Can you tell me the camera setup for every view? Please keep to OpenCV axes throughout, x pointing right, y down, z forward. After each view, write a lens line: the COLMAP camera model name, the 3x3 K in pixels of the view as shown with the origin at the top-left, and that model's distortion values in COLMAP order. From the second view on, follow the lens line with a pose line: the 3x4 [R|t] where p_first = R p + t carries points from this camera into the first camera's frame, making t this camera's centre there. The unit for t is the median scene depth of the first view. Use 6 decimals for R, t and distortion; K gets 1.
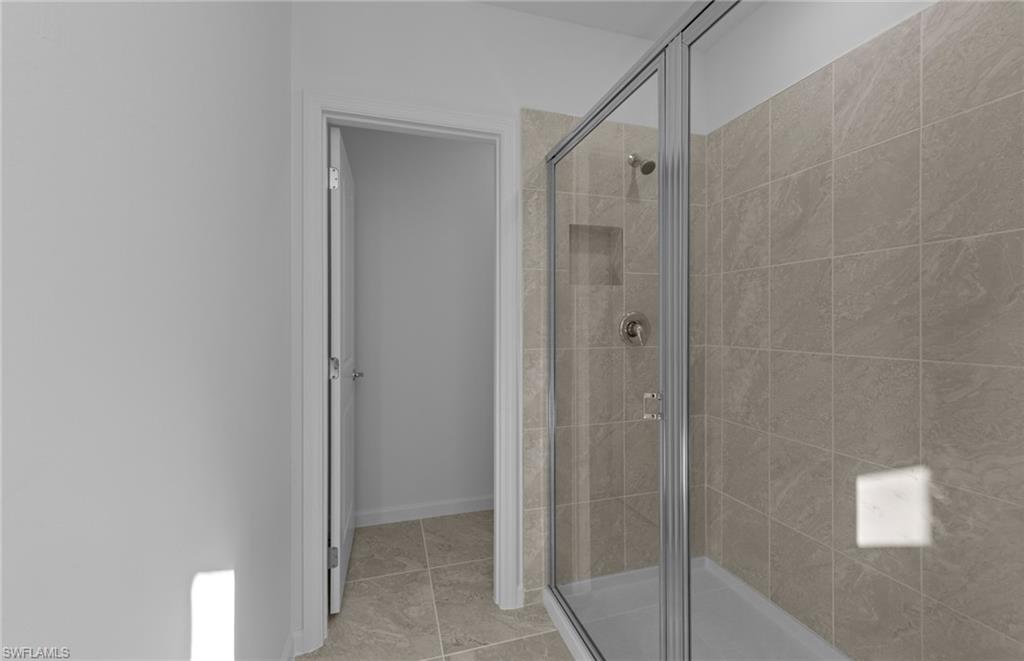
lens RADIAL K [[411.3, 0, 511.1], [0, 411.3, 325.5], [0, 0, 1]] dist [0.006993, 0.000015]
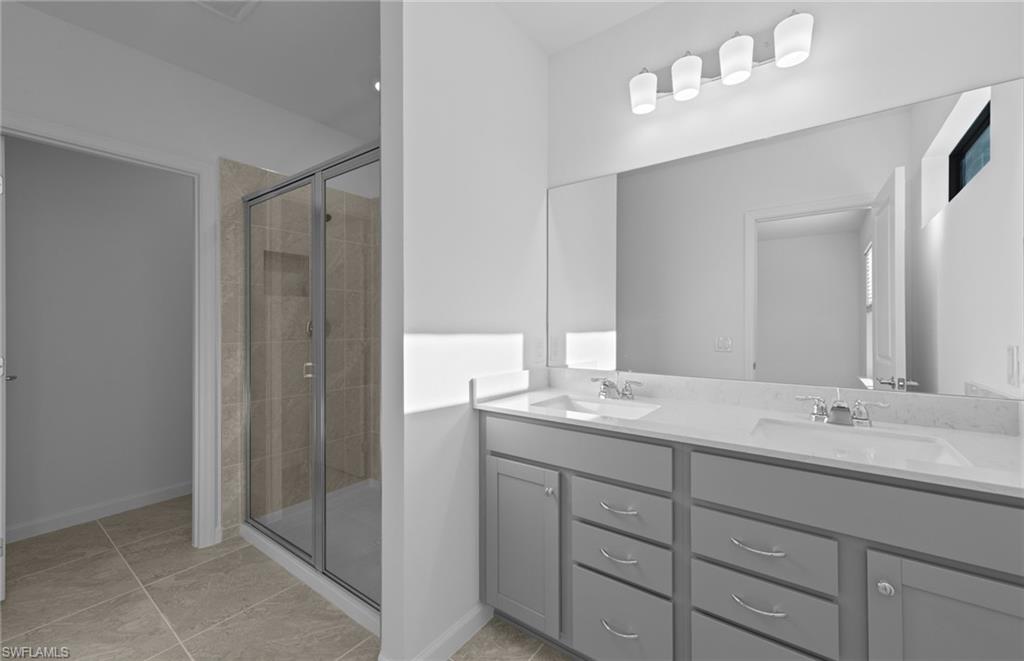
lens RADIAL K [[411.3, 0, 511.1], [0, 411.3, 325.5], [0, 0, 1]] dist [0.006993, 0.000015]
pose [[0.807904, -0.000606, 0.589313, -0.000224], [0.003286, 0.999989, -0.003476, 0.007927], [-0.589304, 0.004745, 0.807897, -0.576906]]
